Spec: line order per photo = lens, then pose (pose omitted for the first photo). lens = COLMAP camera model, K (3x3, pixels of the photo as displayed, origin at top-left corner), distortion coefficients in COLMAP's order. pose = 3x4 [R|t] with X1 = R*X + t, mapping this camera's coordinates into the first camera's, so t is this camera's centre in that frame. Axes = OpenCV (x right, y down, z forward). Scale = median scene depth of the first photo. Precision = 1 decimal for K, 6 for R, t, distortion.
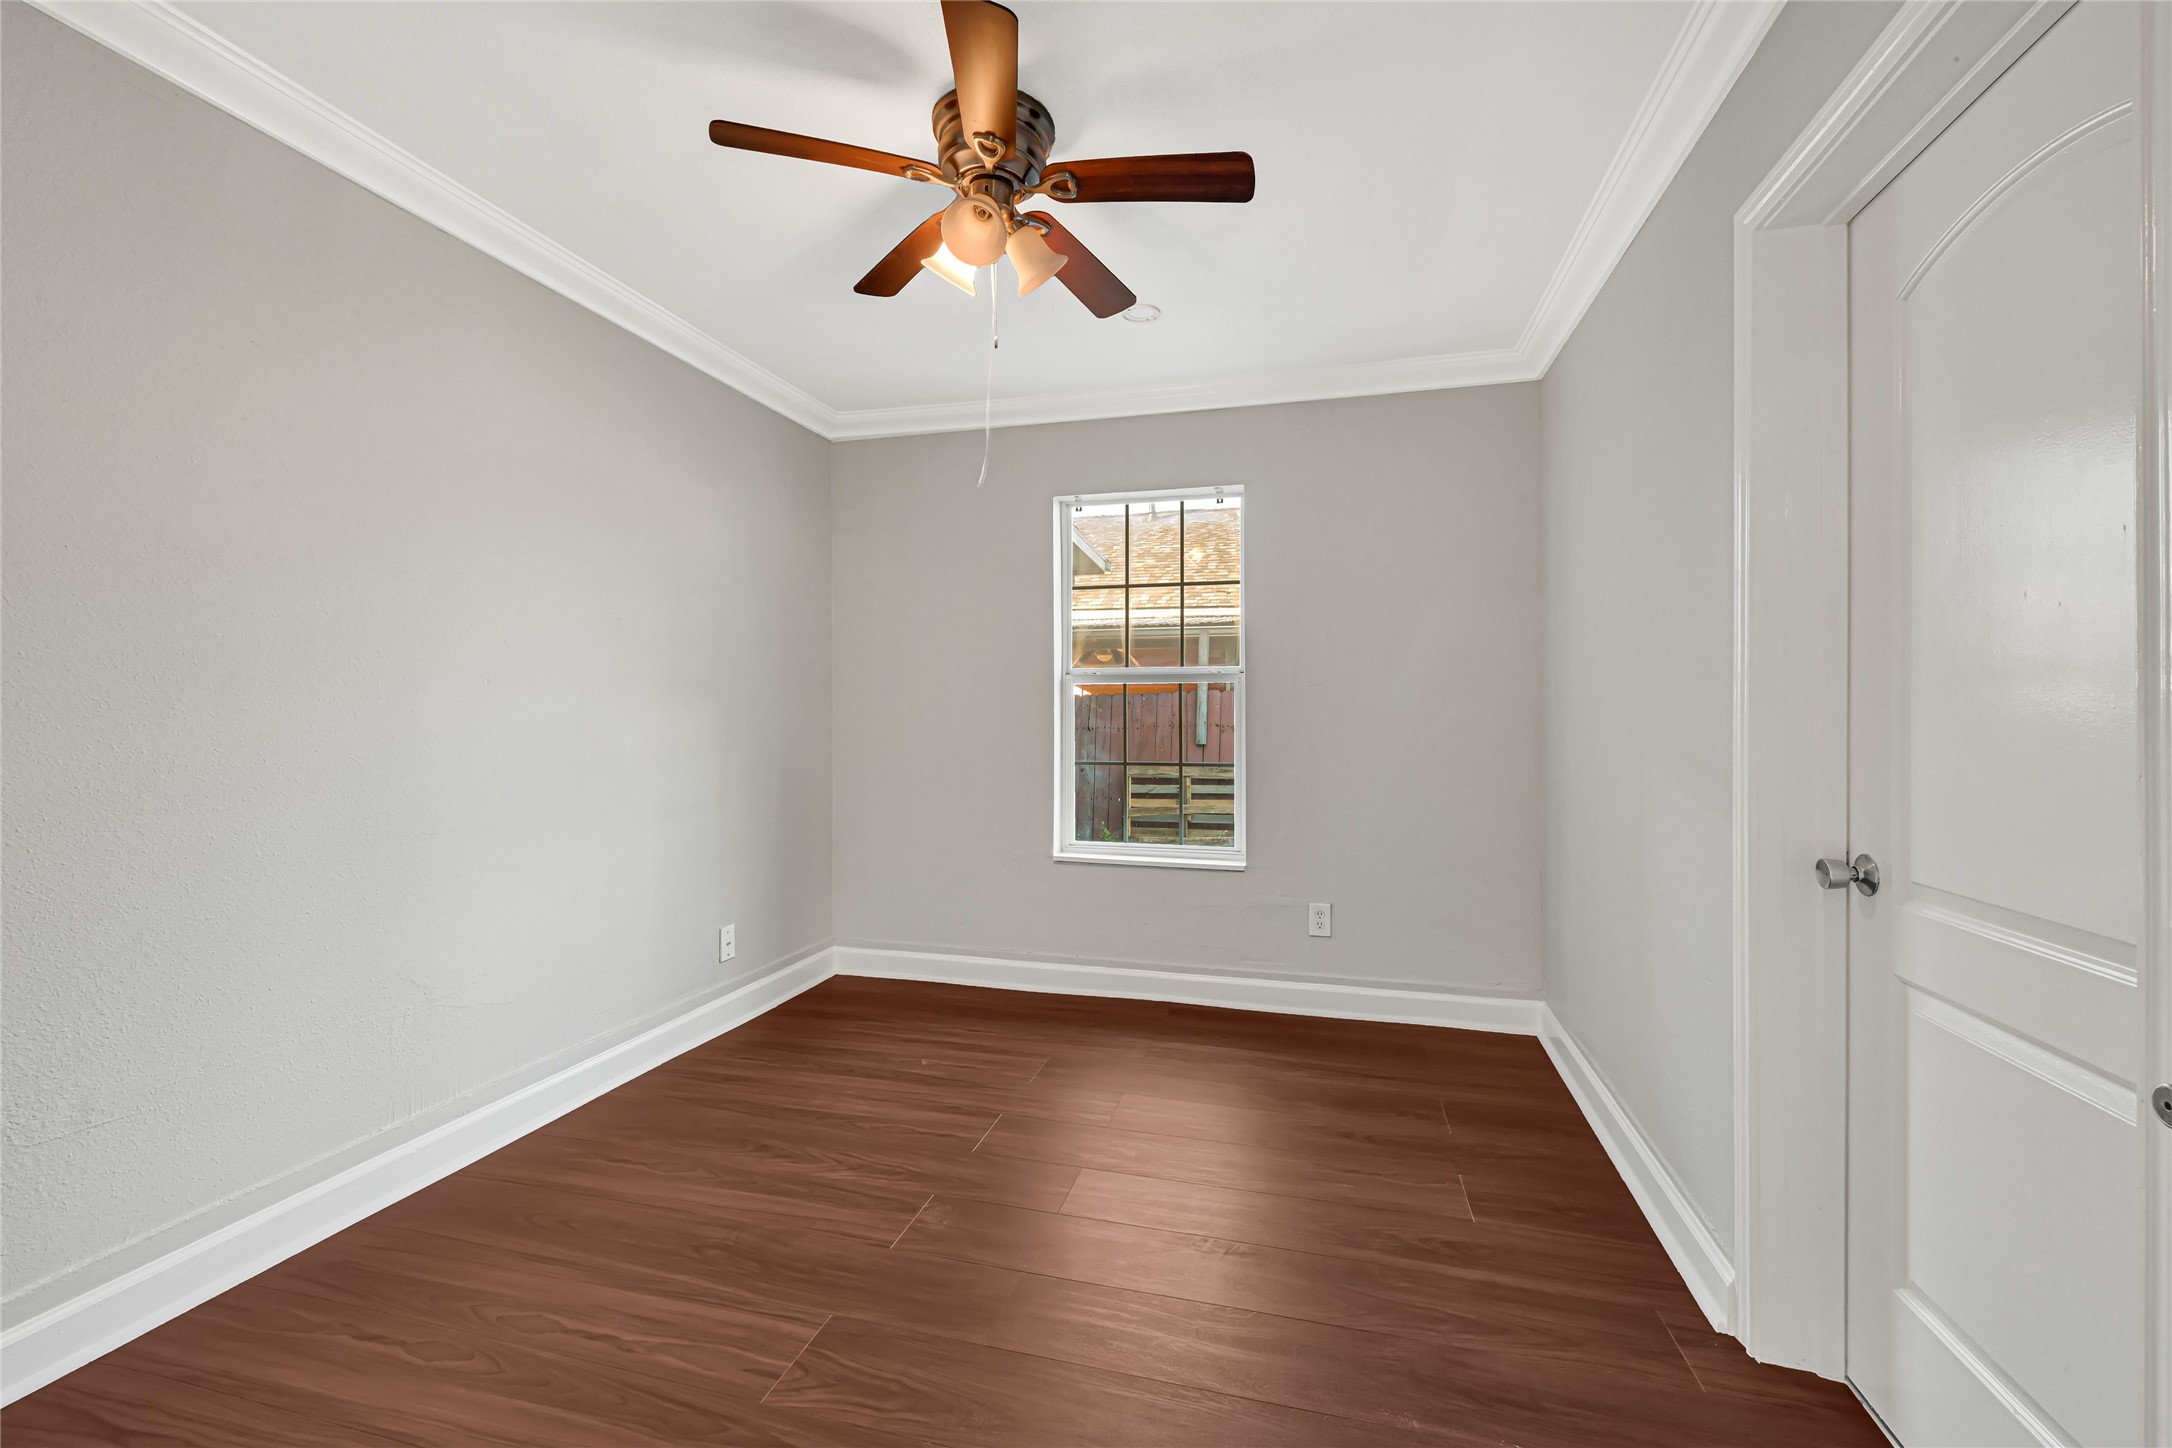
lens RADIAL K [[881.5, 0, 1104.1], [0, 881.5, 720.2], [0, 0, 1]] dist [-0.000515, -0.000154]
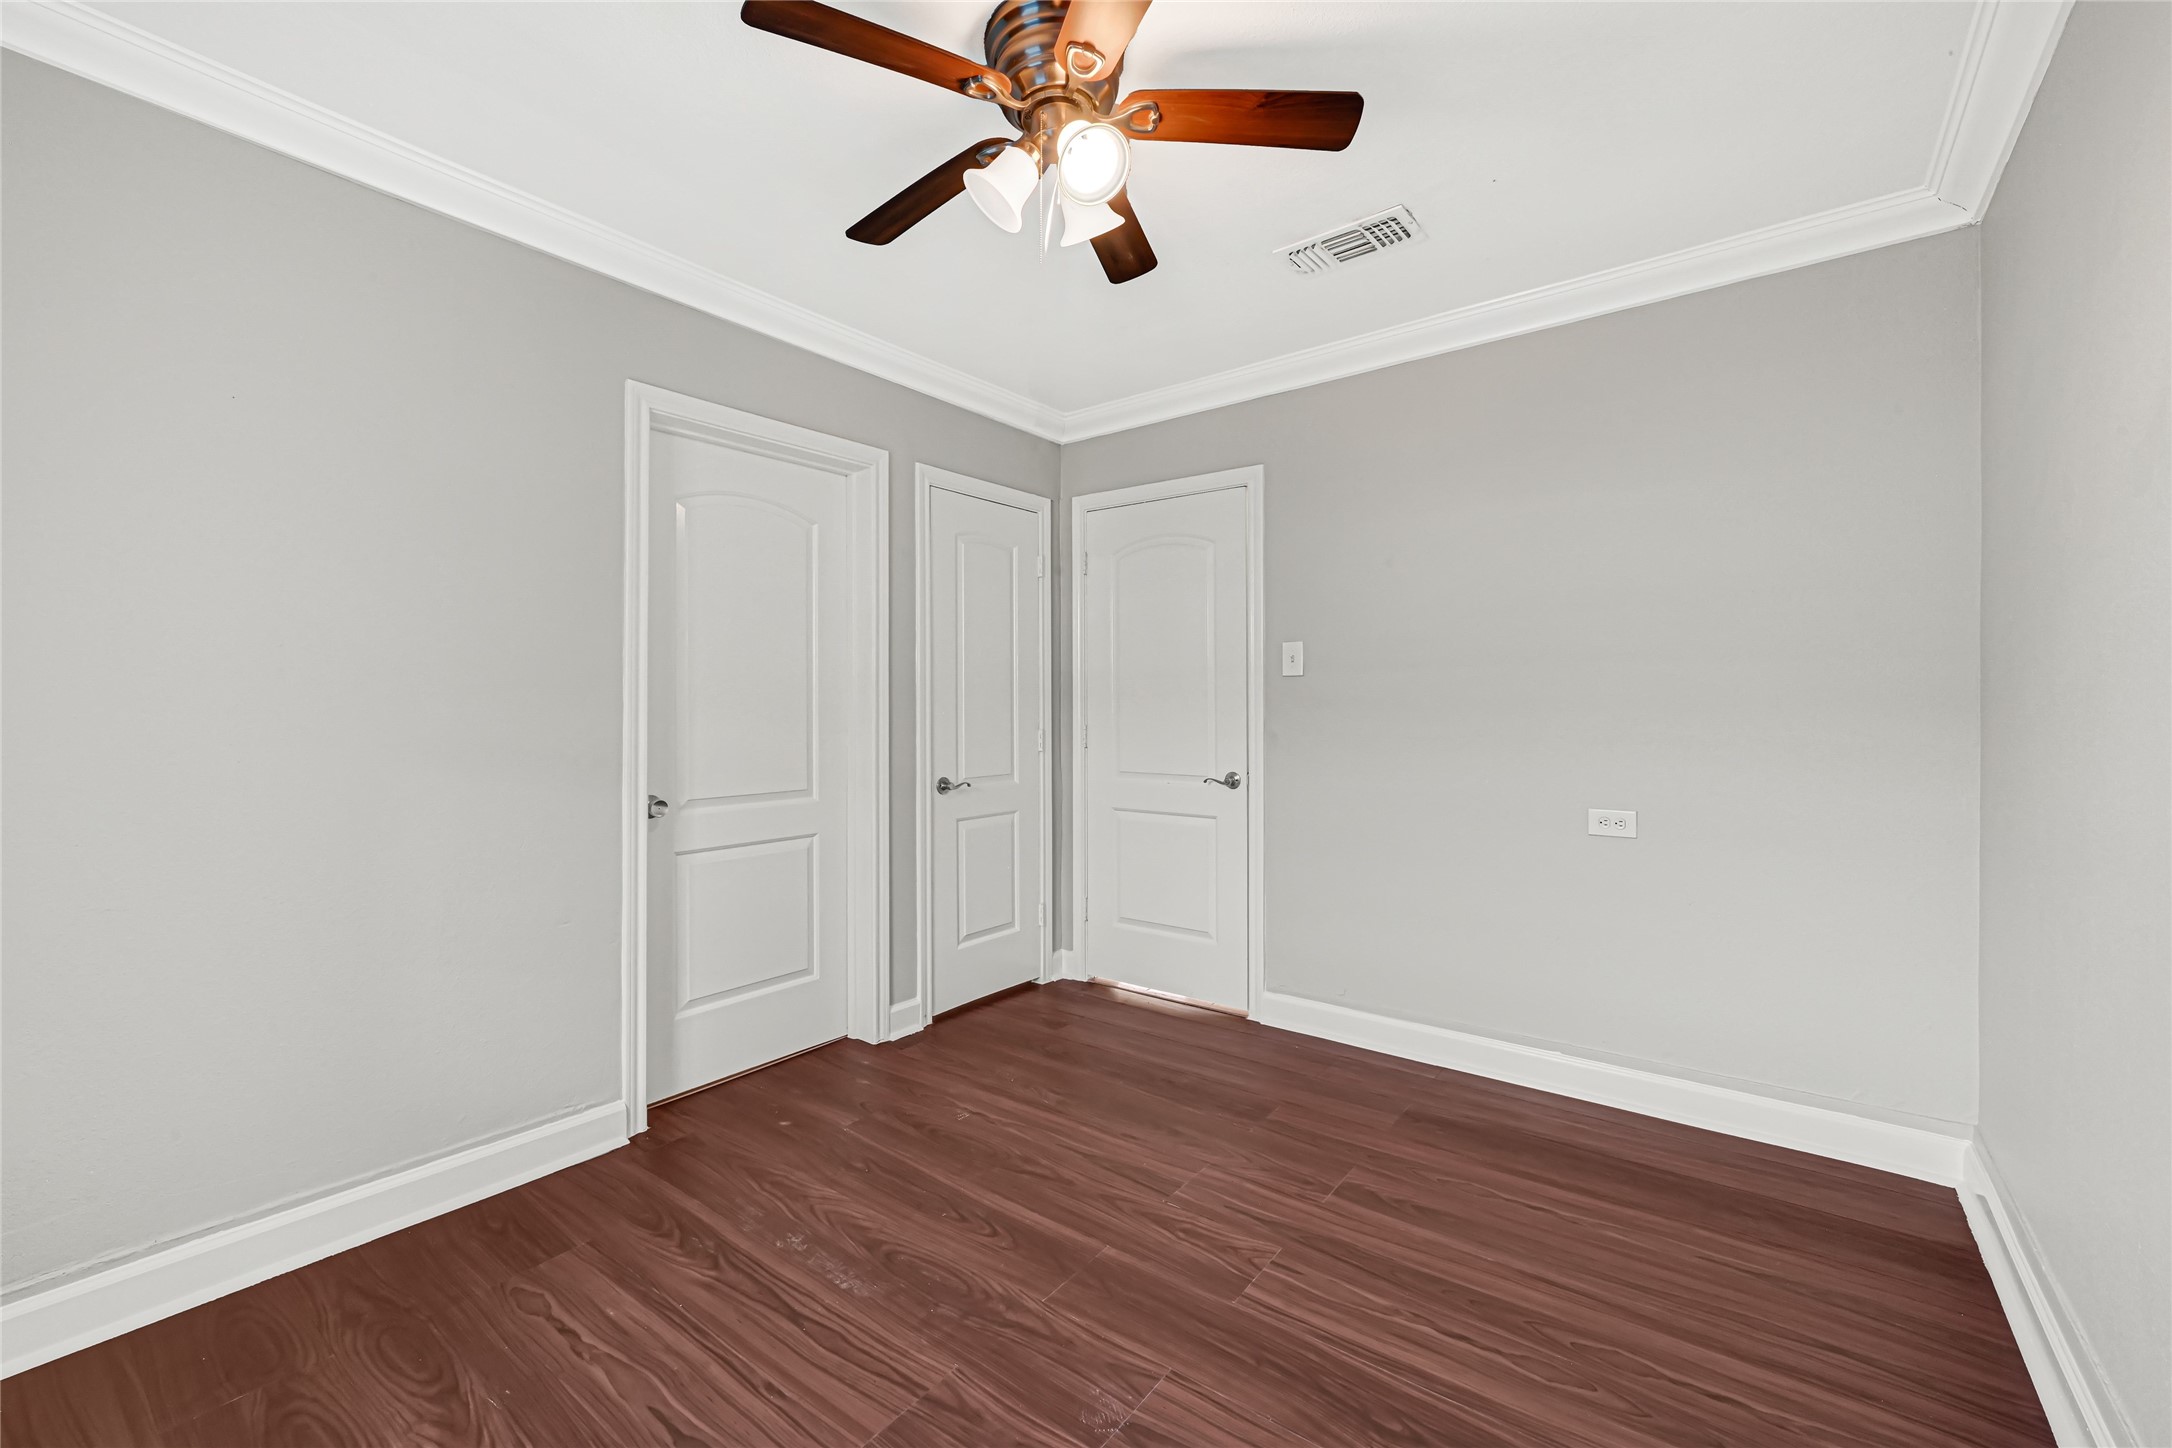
lens RADIAL K [[881.5, 0, 1104.1], [0, 881.5, 720.2], [0, 0, 1]] dist [-0.000515, -0.000154]
pose [[-0.926028, -0.002118, 0.377448, -0.572181], [0.002033, 0.999942, 0.010600, -0.012347], [-0.377449, 0.010583, -0.925970, 2.060238]]
